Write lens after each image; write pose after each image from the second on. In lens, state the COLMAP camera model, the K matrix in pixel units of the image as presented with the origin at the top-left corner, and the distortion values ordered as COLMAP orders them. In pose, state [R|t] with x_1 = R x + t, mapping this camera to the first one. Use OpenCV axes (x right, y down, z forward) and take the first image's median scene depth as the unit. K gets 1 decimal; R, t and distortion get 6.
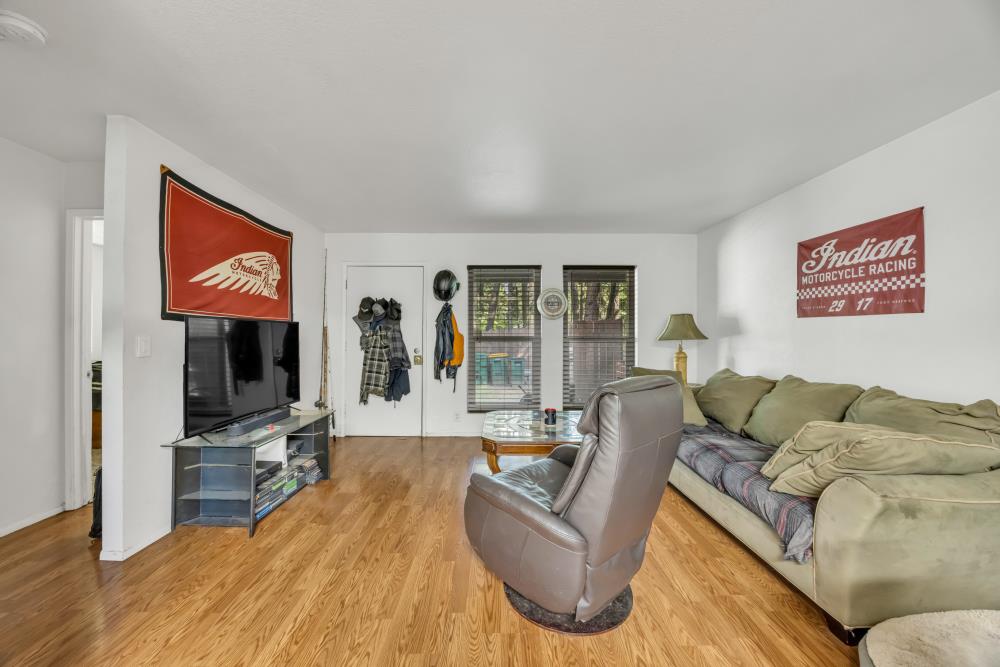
lens RADIAL K [[375.9, 0, 497.7], [0, 375.9, 333.1], [0, 0, 1]] dist [-0.005020, -0.000028]
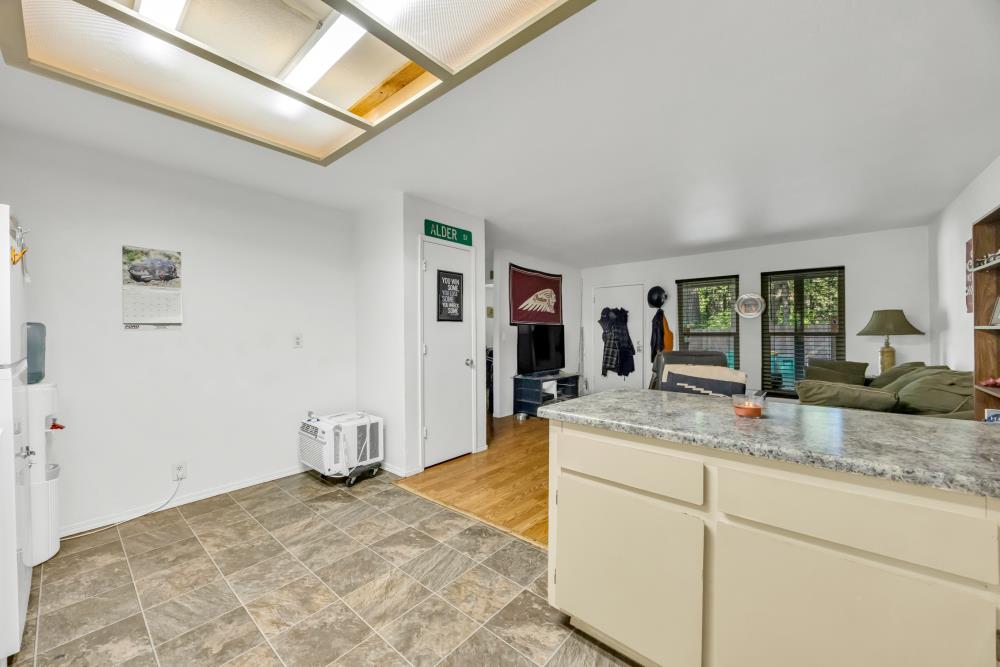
lens RADIAL K [[375.9, 0, 497.7], [0, 375.9, 333.1], [0, 0, 1]] dist [-0.005020, -0.000028]
pose [[0.748162, -0.003193, -0.663509, 0.531274], [0.006349, 0.999977, 0.002348, 0.005169], [0.663486, -0.005969, 0.748165, -0.703204]]
